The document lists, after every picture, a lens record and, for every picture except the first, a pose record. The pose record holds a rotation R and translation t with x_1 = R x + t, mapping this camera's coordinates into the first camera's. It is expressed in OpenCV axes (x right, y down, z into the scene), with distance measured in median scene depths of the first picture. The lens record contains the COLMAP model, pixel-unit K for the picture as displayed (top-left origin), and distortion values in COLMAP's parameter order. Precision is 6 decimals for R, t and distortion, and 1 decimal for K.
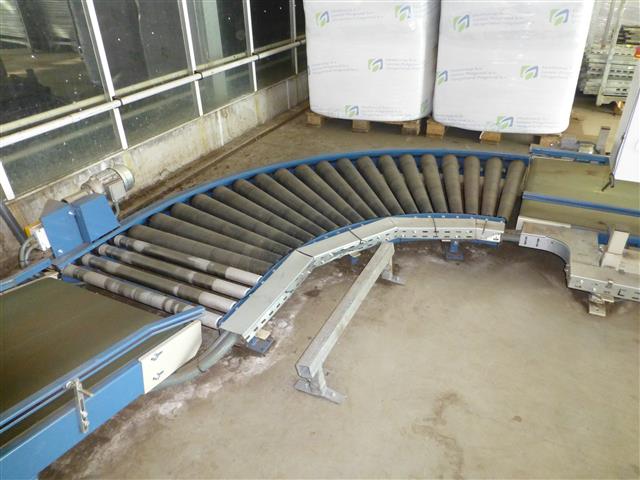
lens RADIAL K [[472.6, 0, 321.4], [0, 472.6, 239.1], [0, 0, 1]] dist [-0.031595, 0.000685]
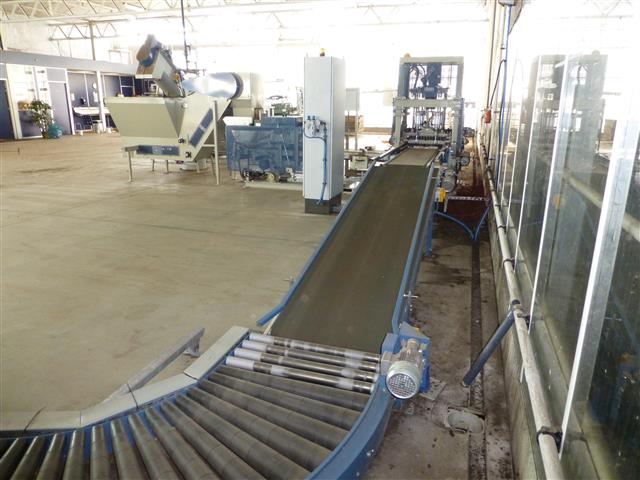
lens RADIAL K [[463.9, 0, 316.7], [0, 463.9, 240.4], [0, 0, 1]] dist [-0.013478, 0.000147]
pose [[-0.991053, 0.053264, -0.122380, -0.161097], [-0.054618, 0.674780, 0.735995, -0.740469], [0.121781, 0.736094, -0.665834, 1.111815]]
